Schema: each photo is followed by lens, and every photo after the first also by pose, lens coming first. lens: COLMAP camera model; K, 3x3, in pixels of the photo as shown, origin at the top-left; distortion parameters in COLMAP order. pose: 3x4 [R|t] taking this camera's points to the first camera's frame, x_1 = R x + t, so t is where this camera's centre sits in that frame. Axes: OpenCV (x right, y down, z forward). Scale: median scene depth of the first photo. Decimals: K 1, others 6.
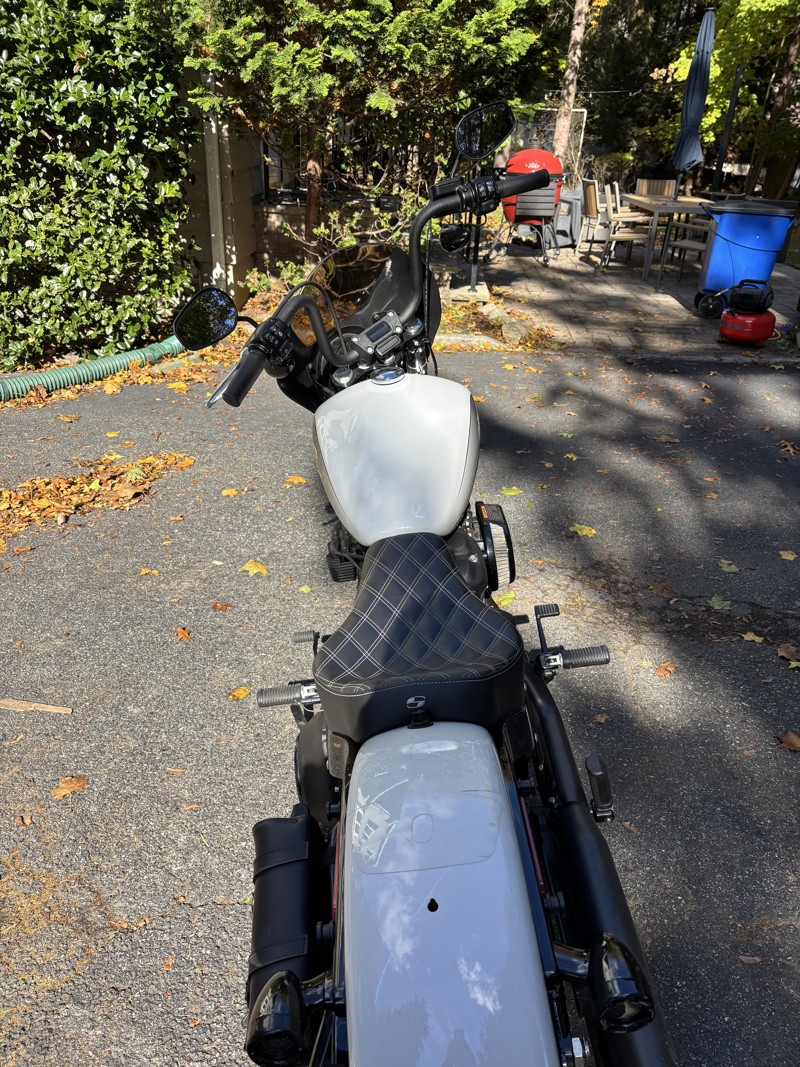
lens RADIAL K [[795.4, 0, 405.1], [0, 795.4, 531.7], [0, 0, 1]] dist [0.038702, -0.042023]
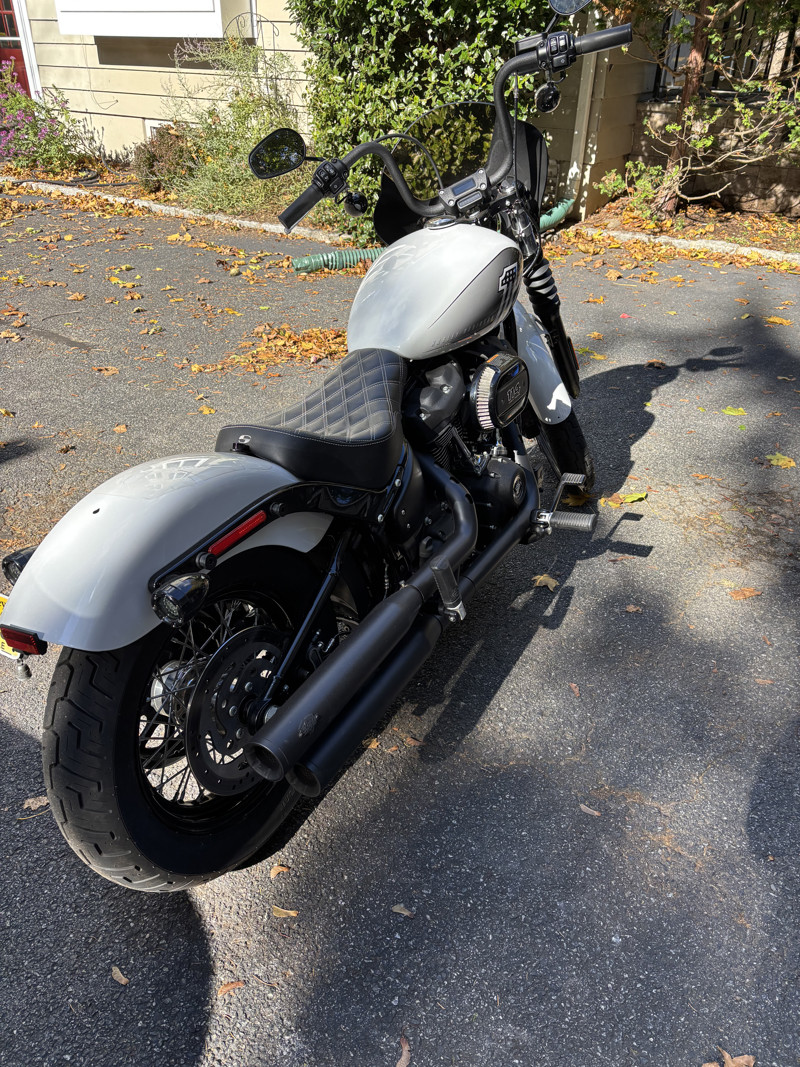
lens RADIAL K [[795.4, 0, 398.8], [0, 795.4, 535.1], [0, 0, 1]] dist [0.038702, -0.042023]
pose [[0.857676, 0.249423, -0.449643, 0.193952], [-0.207218, 0.967979, 0.141691, 0.028829], [0.470587, -0.028351, 0.881898, -0.009529]]
